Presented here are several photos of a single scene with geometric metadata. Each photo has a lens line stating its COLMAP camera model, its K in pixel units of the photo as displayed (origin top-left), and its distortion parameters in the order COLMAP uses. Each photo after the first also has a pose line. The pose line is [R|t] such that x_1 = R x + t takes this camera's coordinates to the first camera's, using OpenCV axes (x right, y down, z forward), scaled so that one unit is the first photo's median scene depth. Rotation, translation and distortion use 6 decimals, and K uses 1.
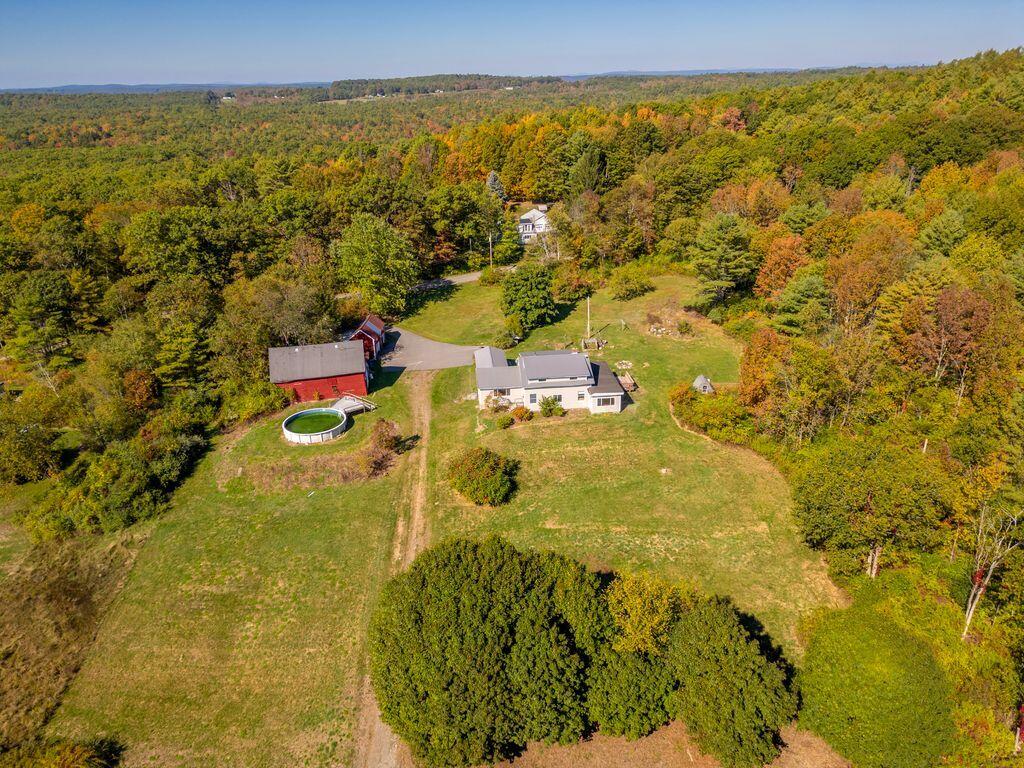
lens RADIAL K [[760.1, 0, 512.0], [0, 760.1, 384.0], [0, 0, 1]] dist [0.058370, -0.001174]
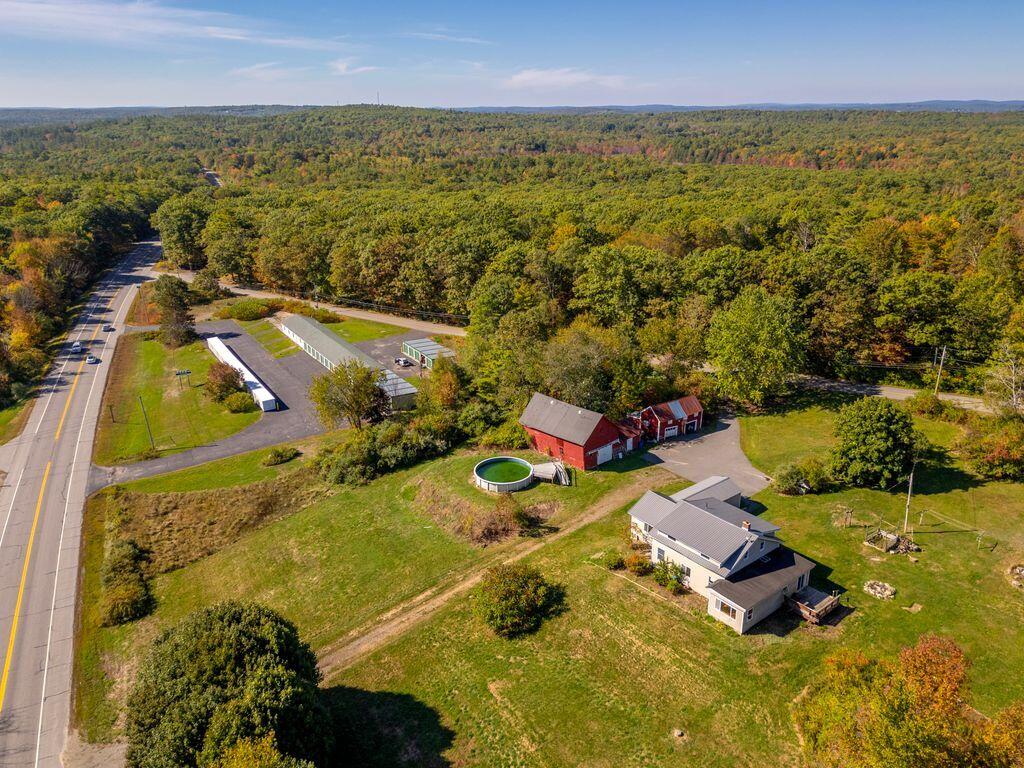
lens RADIAL K [[760.1, 0, 512.0], [0, 760.1, 384.0], [0, 0, 1]] dist [0.058370, -0.001174]
pose [[0.524626, 0.307228, -0.793964, 0.502365], [-0.321083, 0.935145, 0.149697, -0.207401], [0.788463, 0.176394, 0.589247, 0.369221]]
